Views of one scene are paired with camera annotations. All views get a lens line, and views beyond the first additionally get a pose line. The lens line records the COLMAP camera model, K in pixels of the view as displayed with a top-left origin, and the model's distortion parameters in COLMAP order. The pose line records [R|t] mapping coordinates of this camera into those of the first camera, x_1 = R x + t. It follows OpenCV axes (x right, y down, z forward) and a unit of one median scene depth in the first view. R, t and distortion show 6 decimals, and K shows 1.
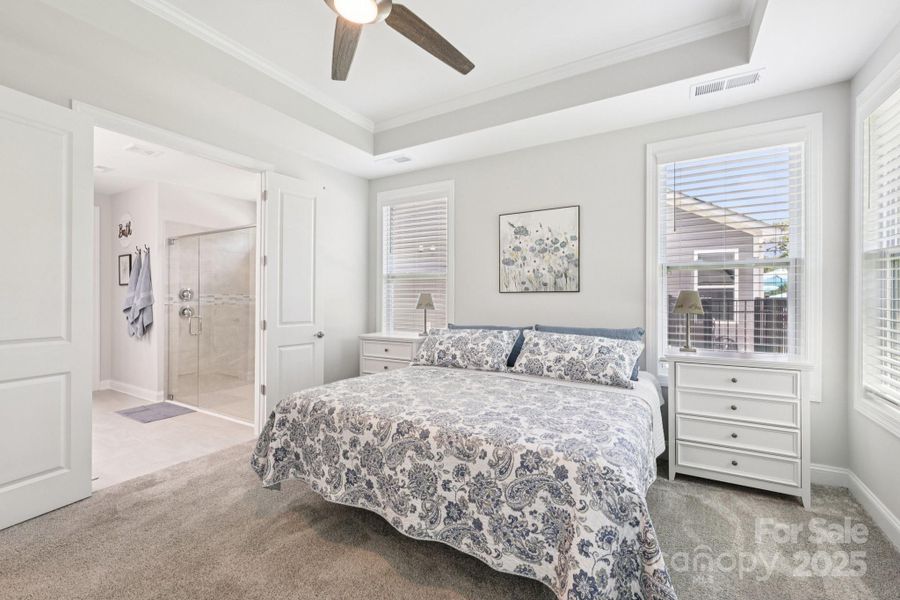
lens RADIAL K [[386.9, 0, 453.6], [0, 386.9, 300.2], [0, 0, 1]] dist [0.001273, 0.000249]
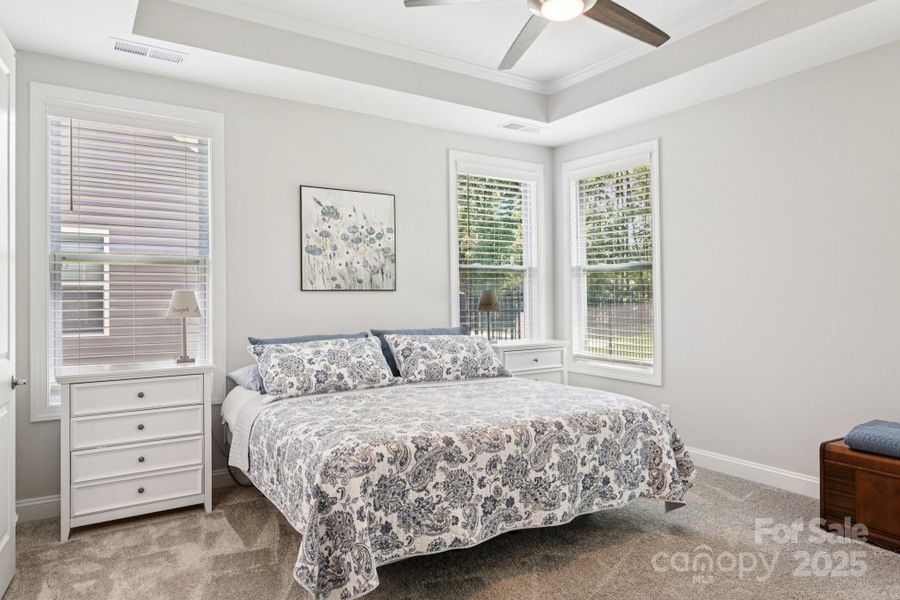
lens RADIAL K [[579.6, 0, 450.0], [0, 579.6, 300.0], [0, 0, 1]] dist [0.002860, 0.000734]
pose [[0.442594, -0.006377, 0.896699, -0.901032], [0.011090, 0.999937, 0.001638, -0.000717], [-0.896654, 0.009219, 0.442637, 0.313289]]
